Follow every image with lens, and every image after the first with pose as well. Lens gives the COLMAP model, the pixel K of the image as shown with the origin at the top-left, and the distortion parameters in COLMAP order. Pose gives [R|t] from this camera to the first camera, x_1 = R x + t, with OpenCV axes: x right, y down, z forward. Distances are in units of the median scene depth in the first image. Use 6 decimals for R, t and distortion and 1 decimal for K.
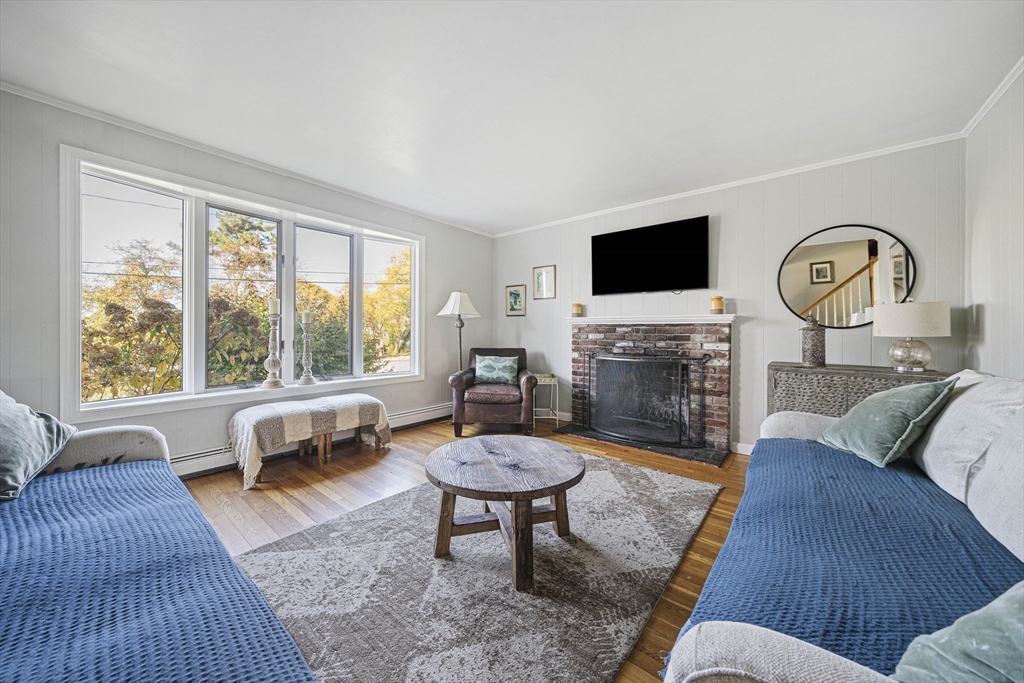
lens RADIAL K [[356.7, 0, 511.1], [0, 356.7, 326.5], [0, 0, 1]] dist [-0.007108, -0.000052]
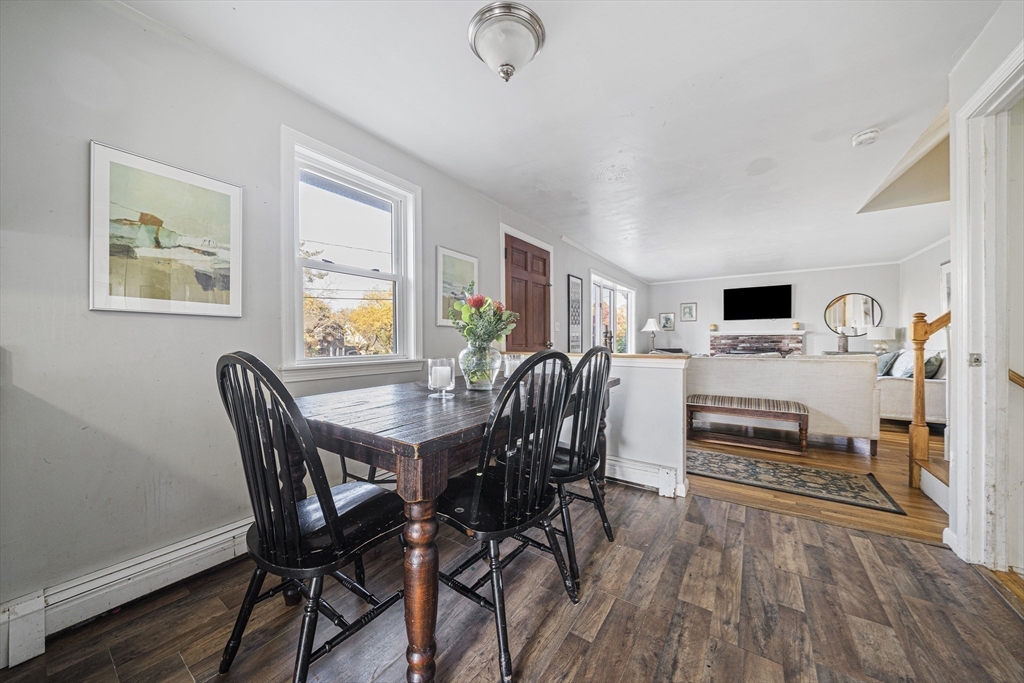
lens RADIAL K [[356.7, 0, 512.6], [0, 356.7, 339.9], [0, 0, 1]] dist [-0.007108, -0.000052]
pose [[0.995285, -0.011917, 0.096258, -1.325725], [0.010444, 0.999821, 0.015785, -0.028261], [-0.096429, -0.014706, 0.995231, -0.971456]]
